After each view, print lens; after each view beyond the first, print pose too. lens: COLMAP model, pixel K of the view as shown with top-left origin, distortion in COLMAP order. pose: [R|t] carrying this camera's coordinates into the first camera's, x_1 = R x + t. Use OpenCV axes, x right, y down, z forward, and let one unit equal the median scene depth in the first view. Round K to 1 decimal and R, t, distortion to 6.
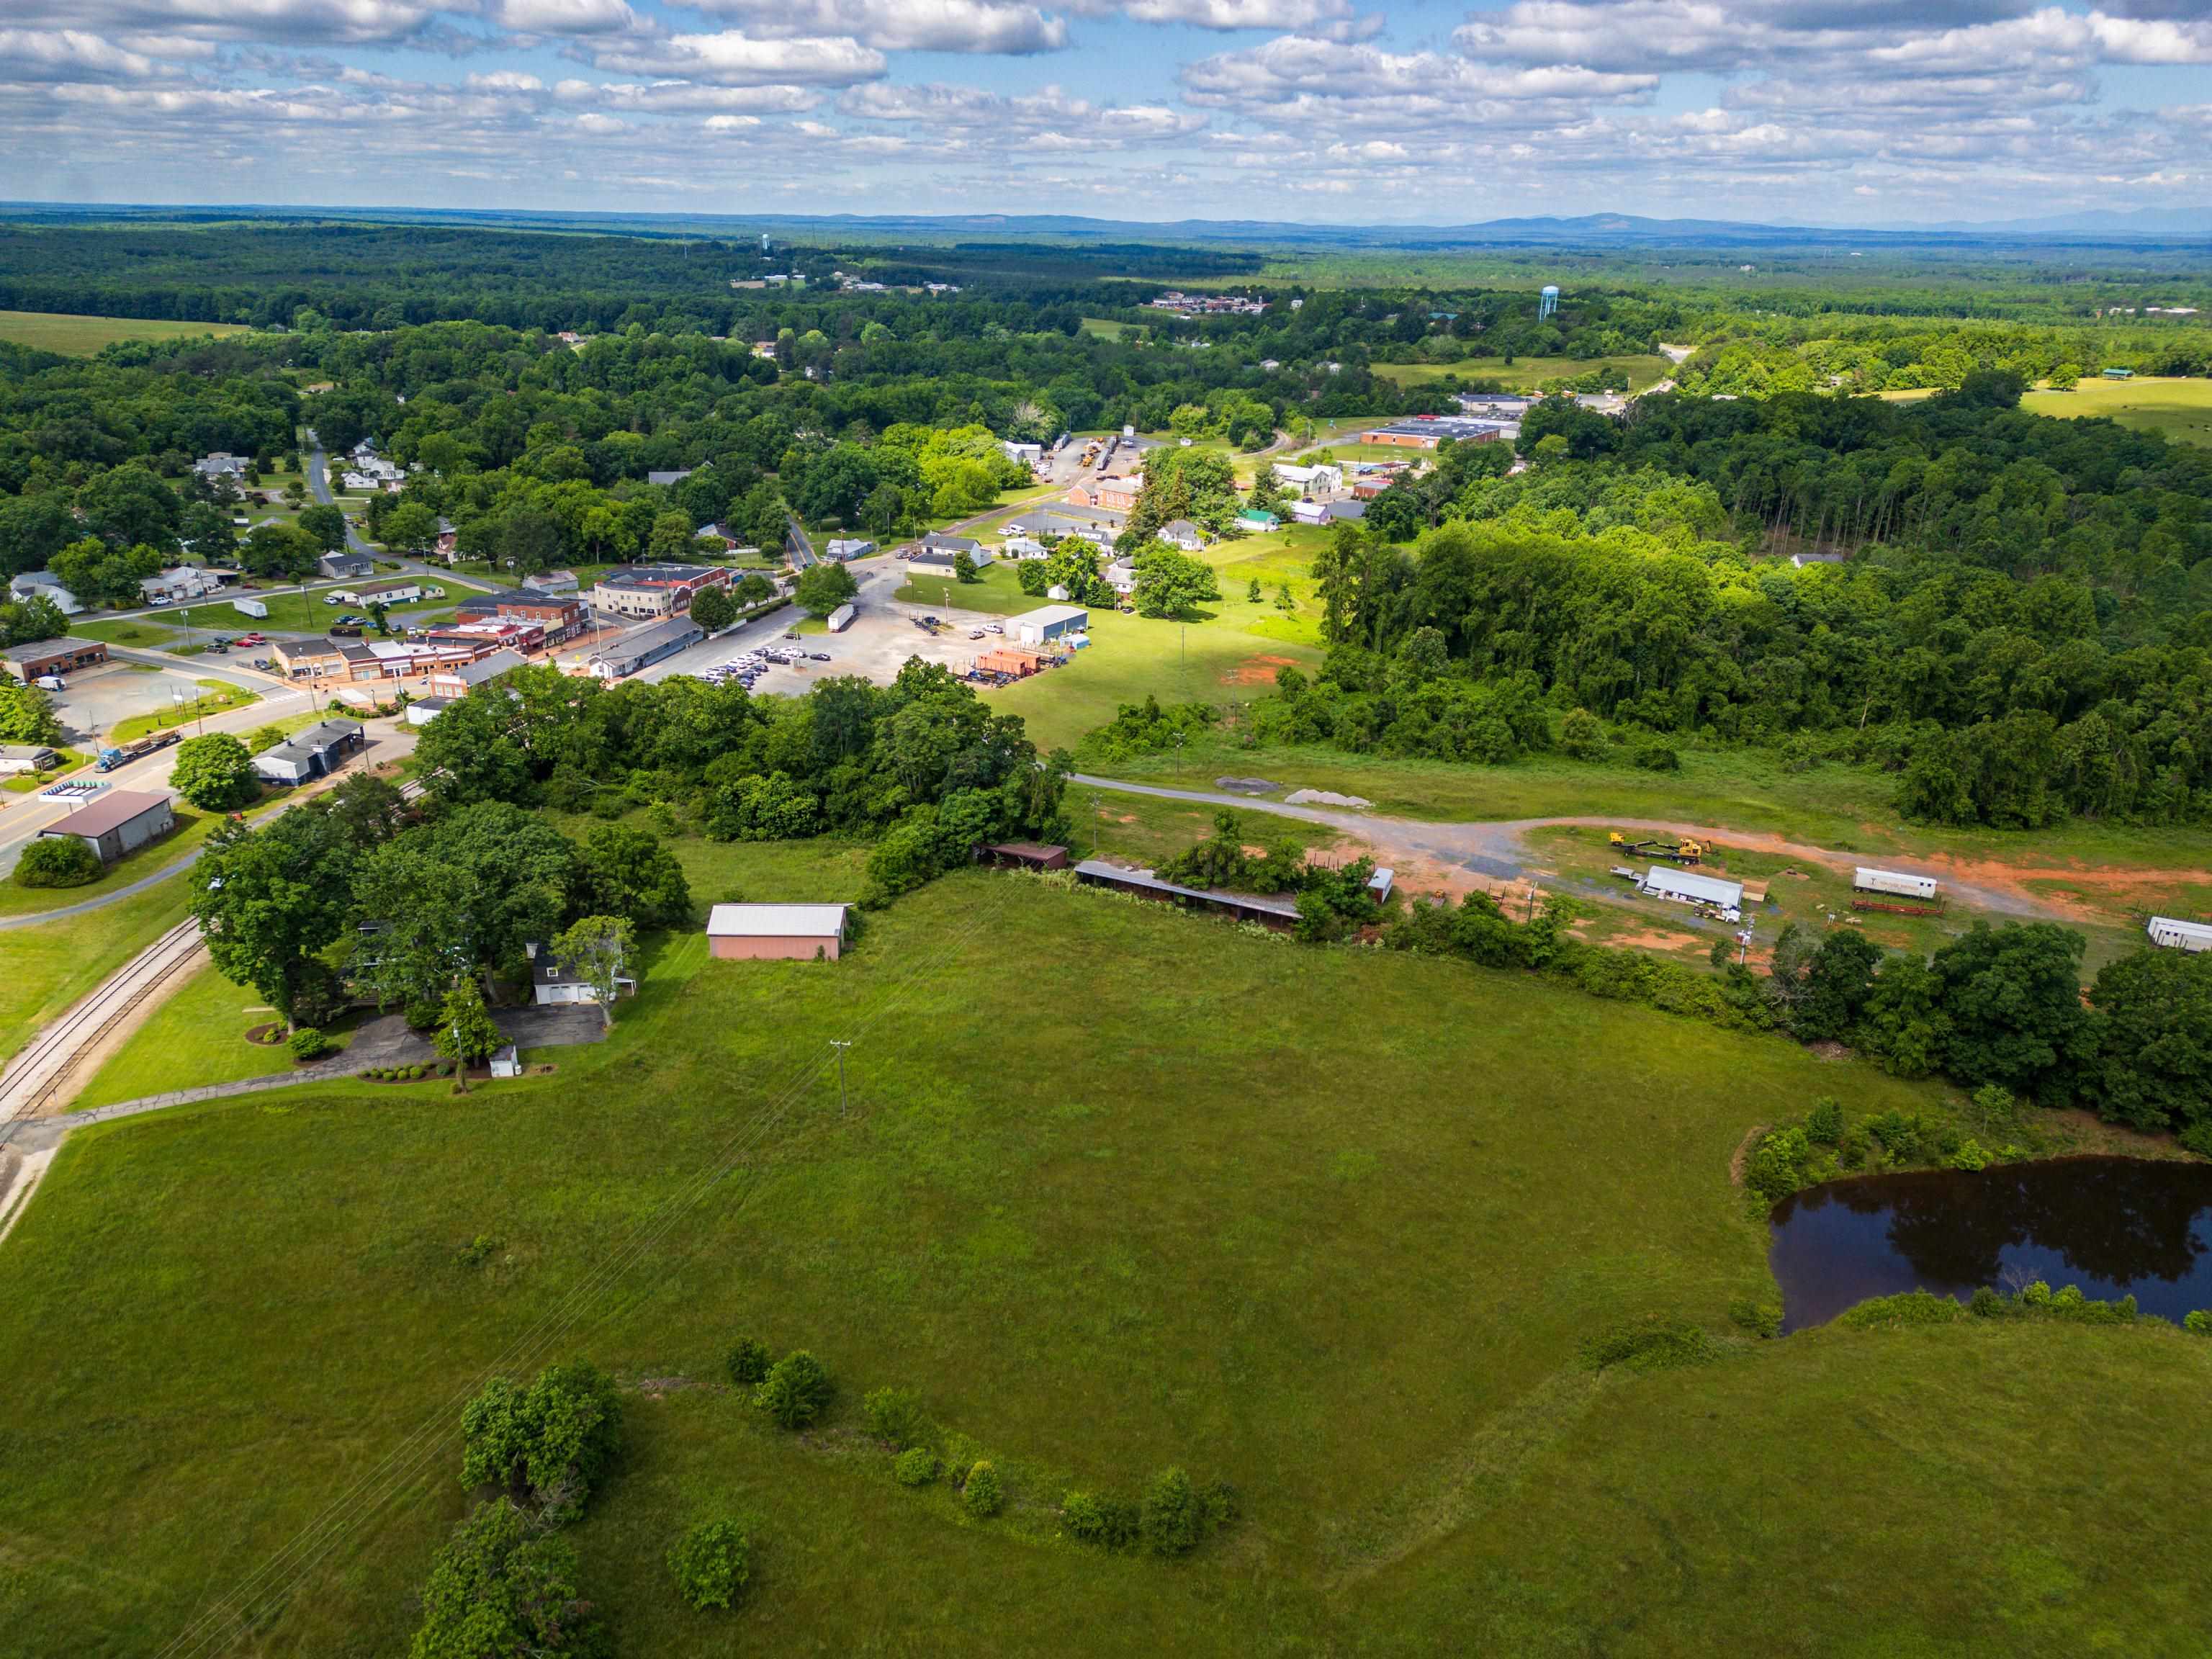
lens RADIAL K [[1558.0, 0, 1117.5], [0, 1558.0, 824.5], [0, 0, 1]] dist [0.095847, -0.091116]
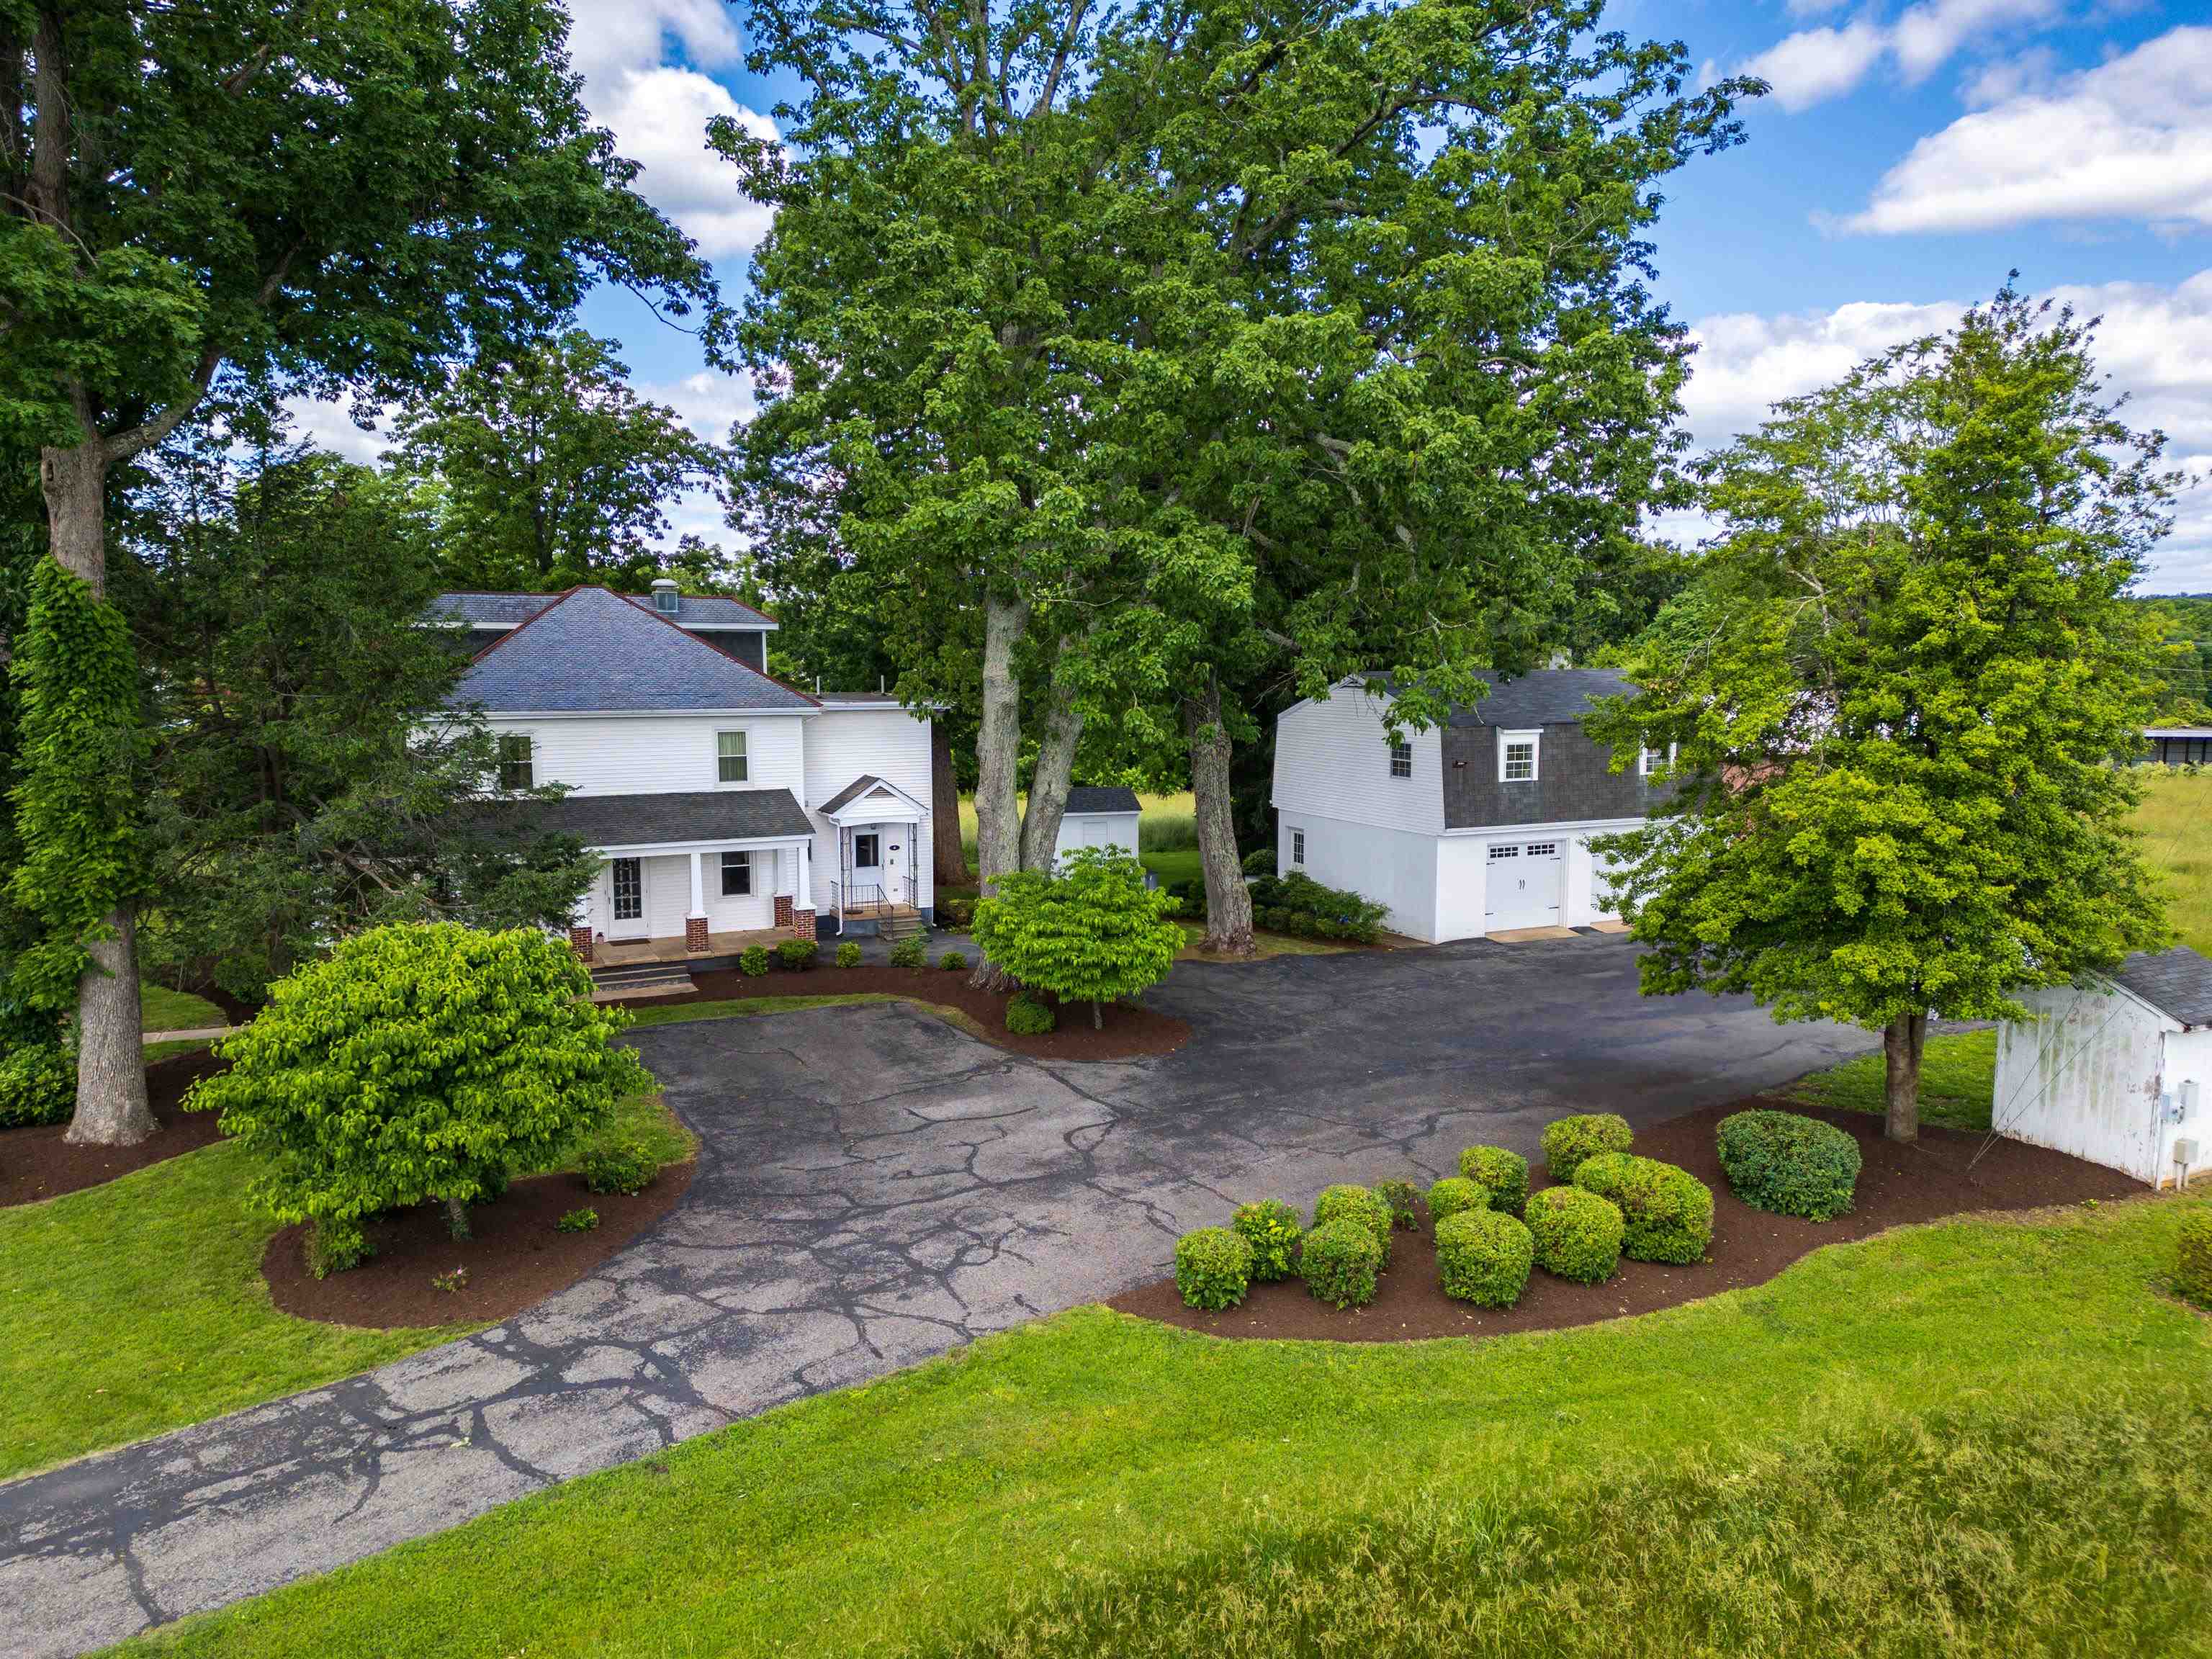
lens RADIAL K [[1558.0, 0, 1117.5], [0, 1558.0, 824.5], [0, 0, 1]] dist [0.095847, -0.091116]
pose [[0.952470, -0.052498, 0.300075, -0.489522], [0.124383, 0.966208, -0.225768, 0.146814], [-0.278083, 0.252361, 0.926814, 0.878155]]
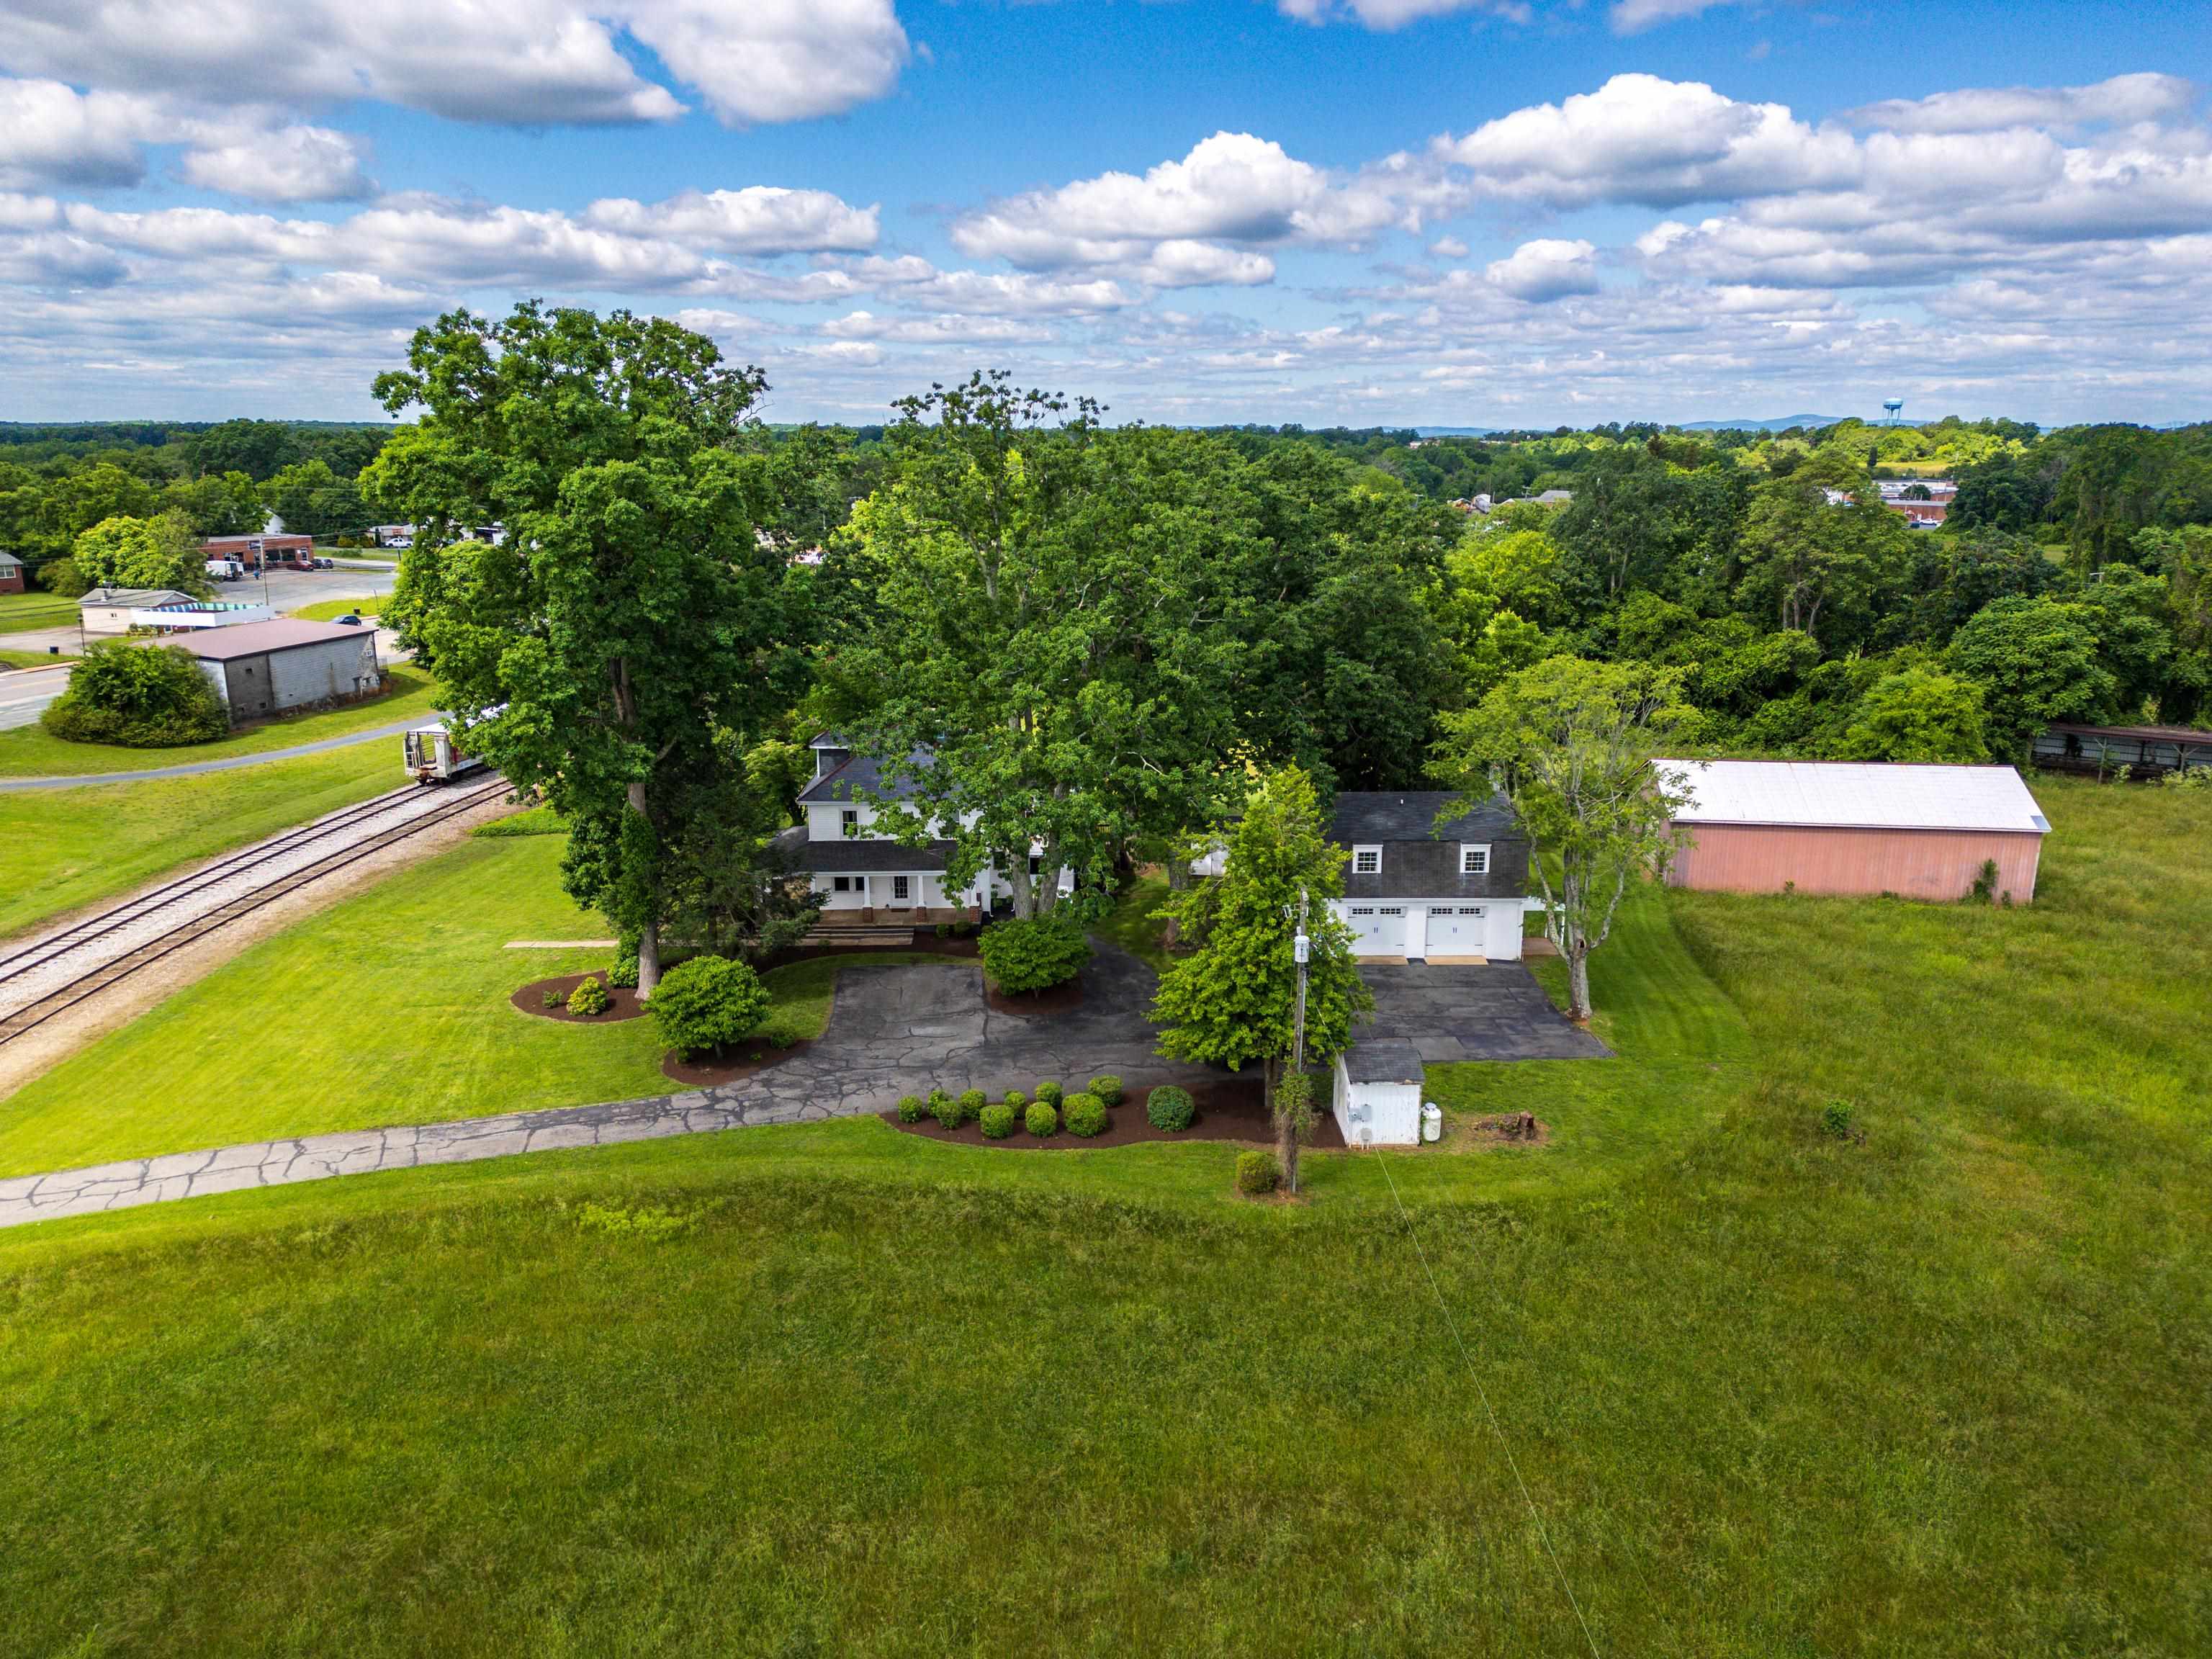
lens RADIAL K [[1558.0, 0, 1117.5], [0, 1558.0, 824.5], [0, 0, 1]] dist [0.095847, -0.091116]
pose [[0.993623, 0.013744, -0.111913, -0.393210], [-0.027452, 0.992165, -0.121883, 0.134884], [0.109361, 0.124178, 0.986215, 0.697068]]
